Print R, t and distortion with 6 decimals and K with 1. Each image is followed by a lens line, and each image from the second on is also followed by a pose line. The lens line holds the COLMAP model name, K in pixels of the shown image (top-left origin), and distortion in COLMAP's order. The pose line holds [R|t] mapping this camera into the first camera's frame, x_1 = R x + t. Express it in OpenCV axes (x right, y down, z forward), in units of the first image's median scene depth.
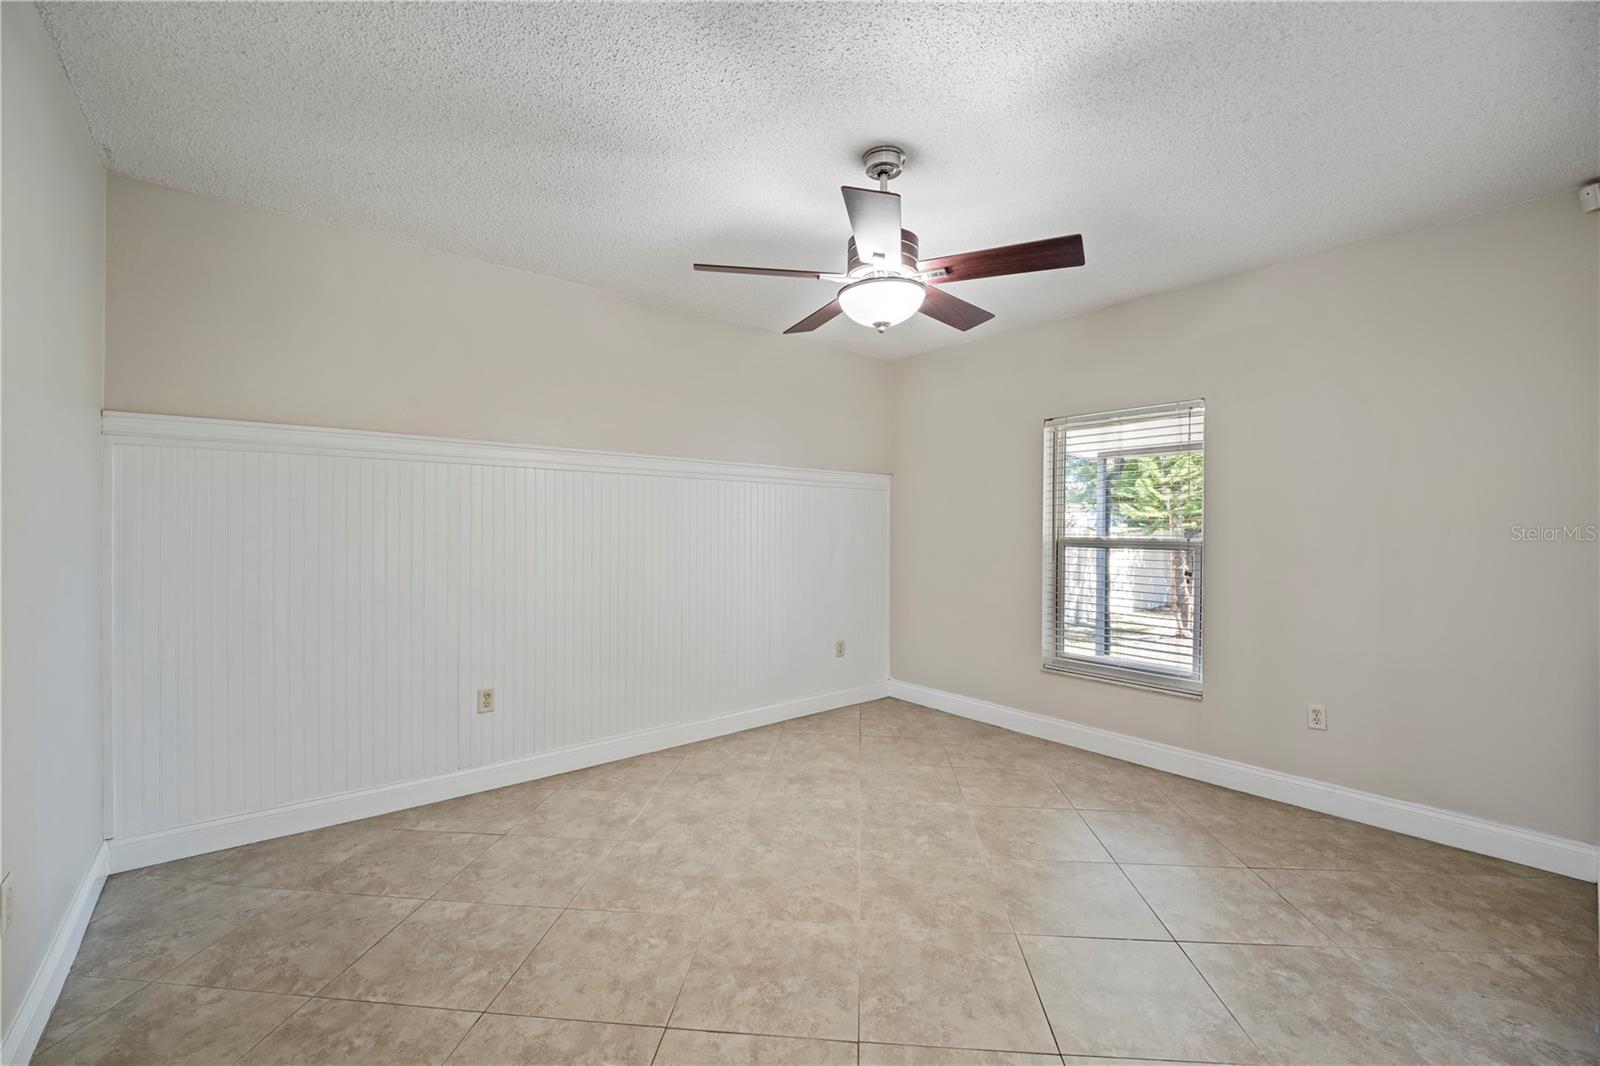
lens RADIAL K [[663.4, 0, 800.7], [0, 663.4, 526.3], [0, 0, 1]] dist [-0.020762, -0.000240]
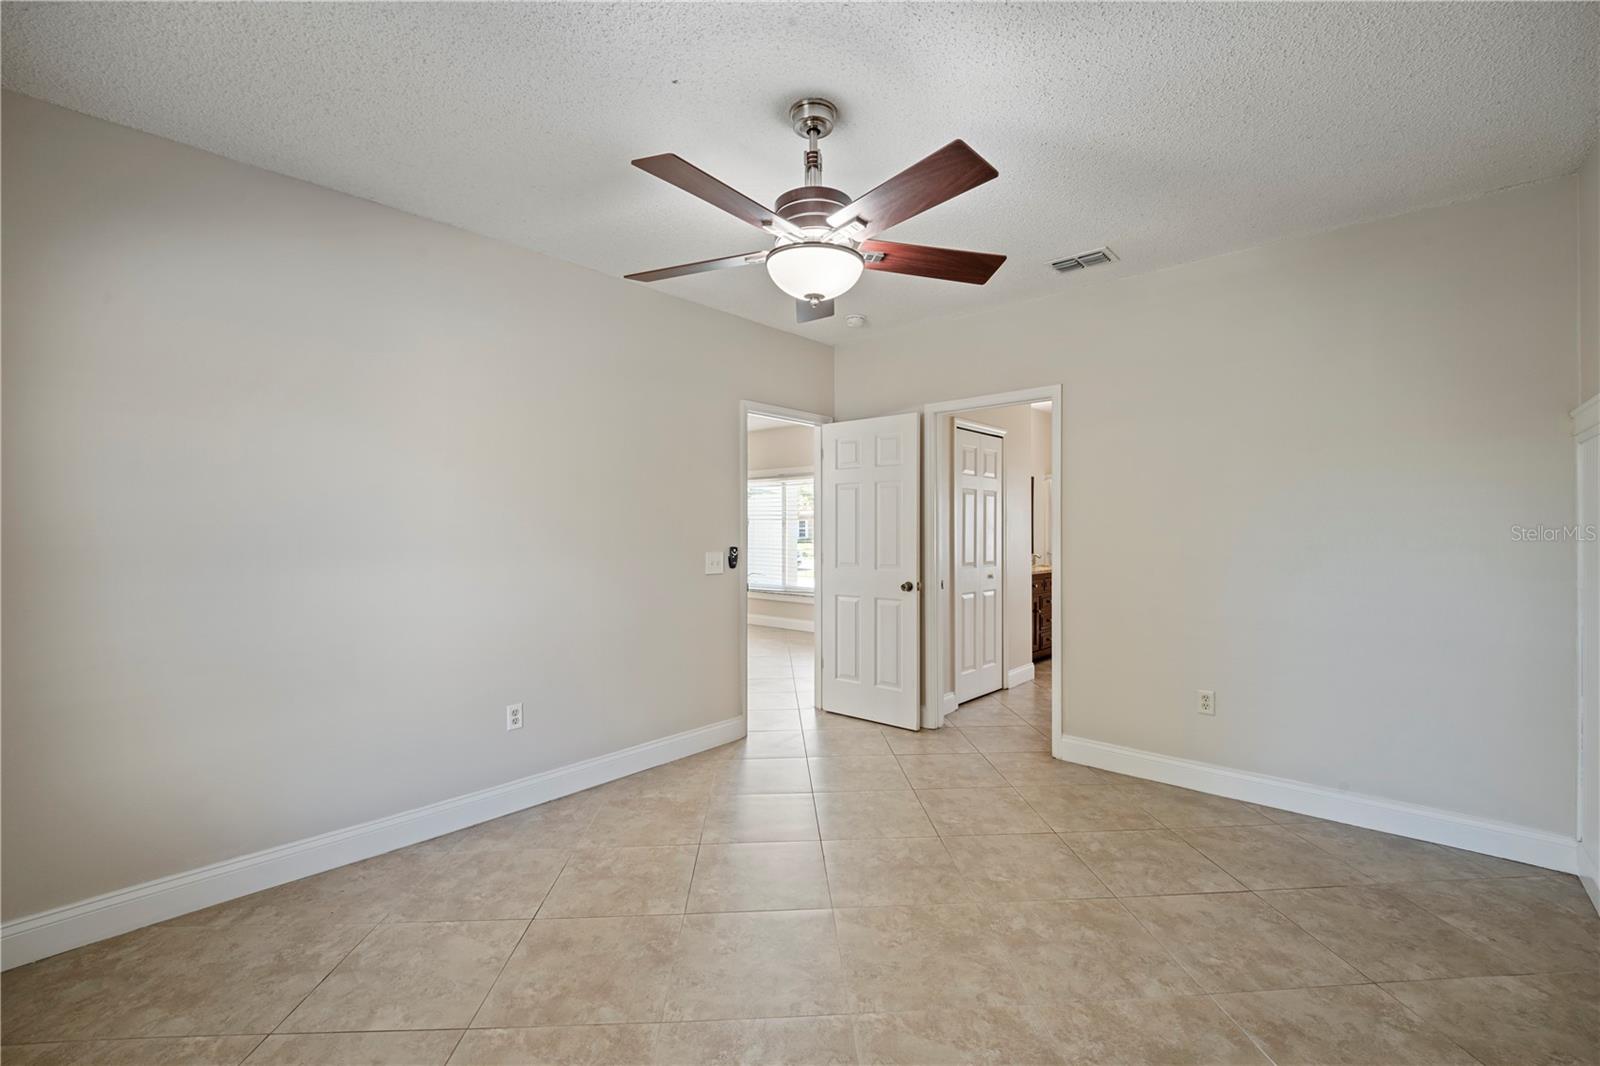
lens RADIAL K [[663.4, 0, 800.7], [0, 663.4, 526.3], [0, 0, 1]] dist [-0.020762, -0.000240]
pose [[-0.990241, -0.002038, -0.139350, 0.262051], [-0.000787, 0.999959, -0.009035, 0.011359], [0.139363, -0.008837, -0.990202, 1.865779]]
